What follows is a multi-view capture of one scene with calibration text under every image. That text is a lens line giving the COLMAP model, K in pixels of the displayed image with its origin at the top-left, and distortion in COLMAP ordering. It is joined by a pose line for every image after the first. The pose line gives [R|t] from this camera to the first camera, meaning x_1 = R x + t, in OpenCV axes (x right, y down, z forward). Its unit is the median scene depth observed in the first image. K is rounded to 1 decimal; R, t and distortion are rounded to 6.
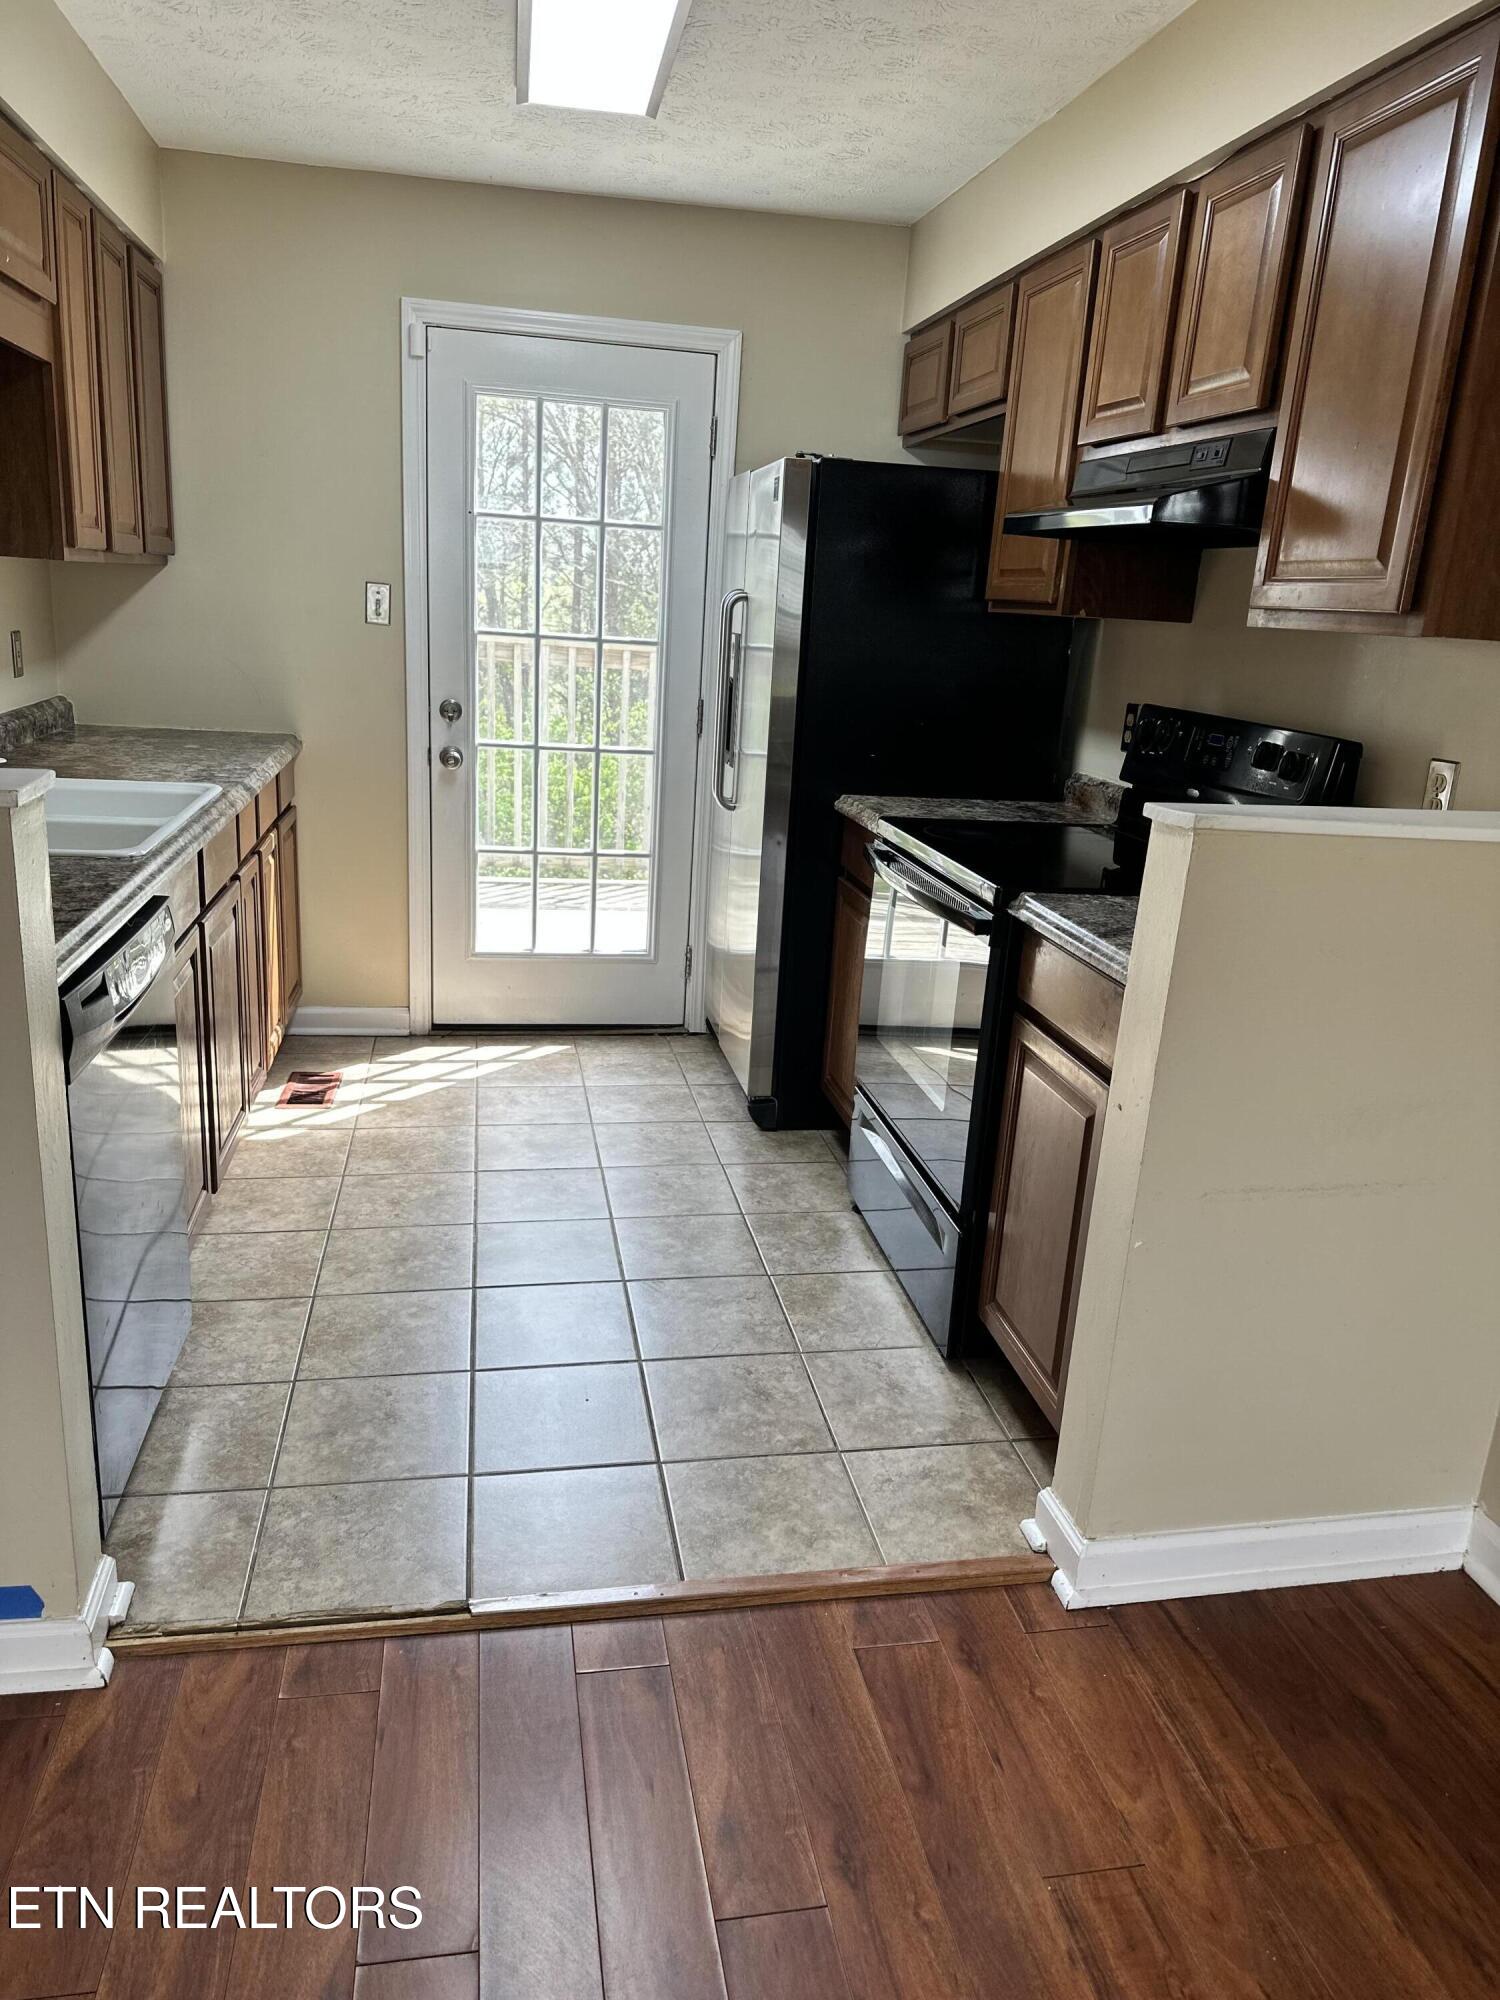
lens RADIAL K [[1433.3, 0, 750.0], [0, 1433.3, 1000.0], [0, 0, 1]] dist [0.055734, -0.000017]
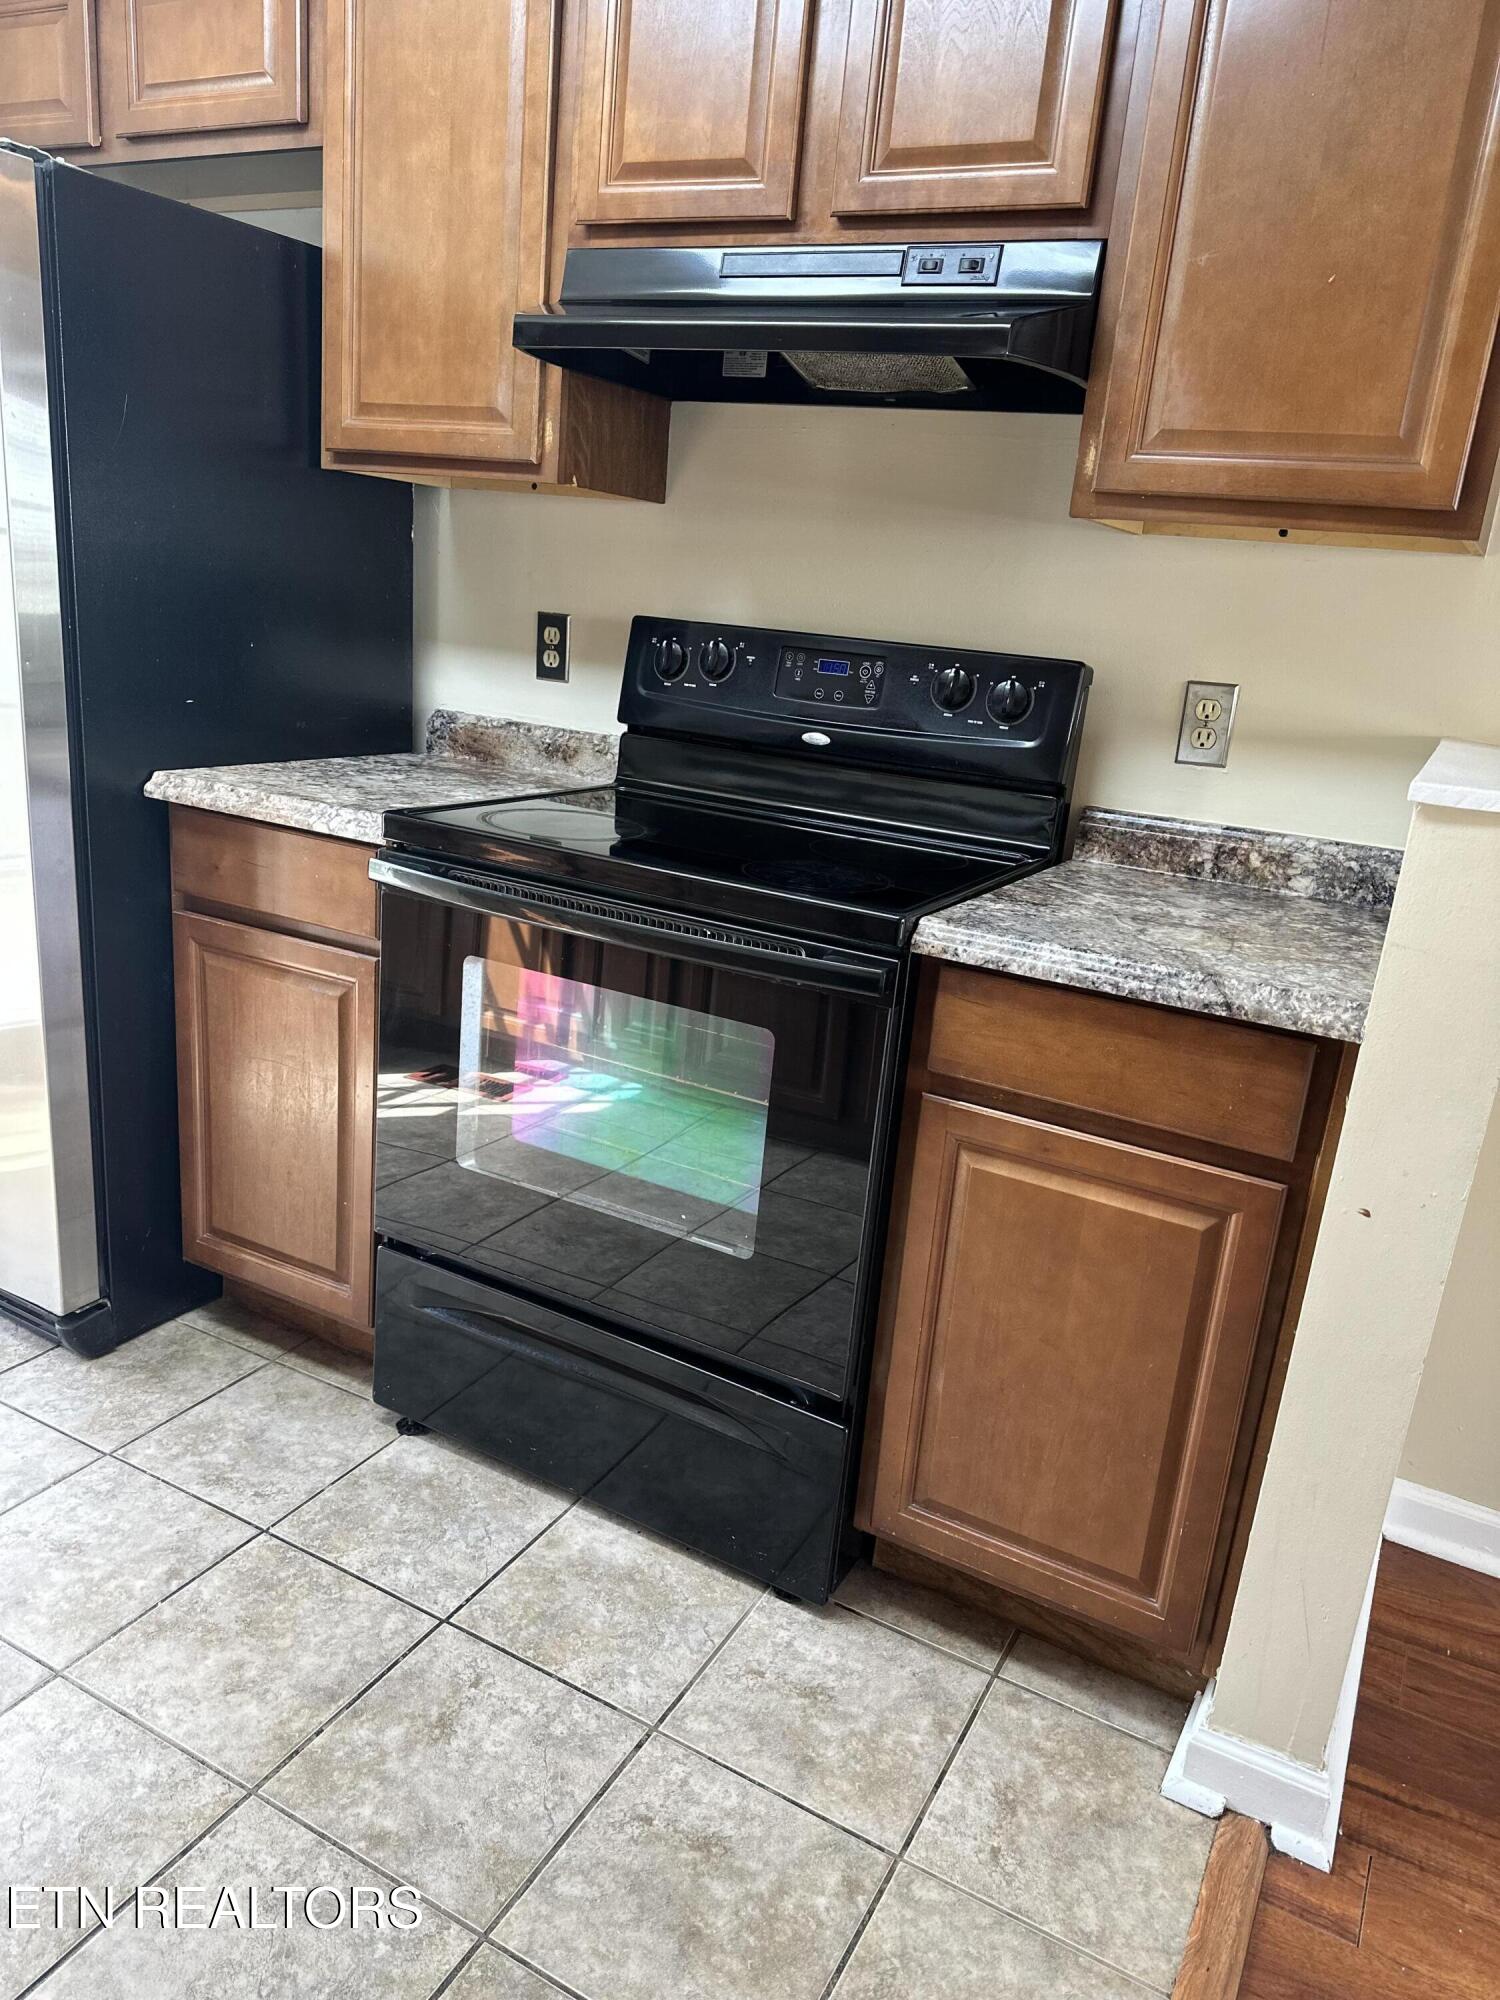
lens RADIAL K [[1414.5, 0, 750.0], [0, 1414.5, 1000.0], [0, 0, 1]] dist [0.004556, 0.000317]
pose [[0.607075, -0.217666, 0.764252, -0.292051], [0.153614, 0.975758, 0.155884, -0.122359], [-0.779655, 0.022766, 0.625795, 0.529788]]
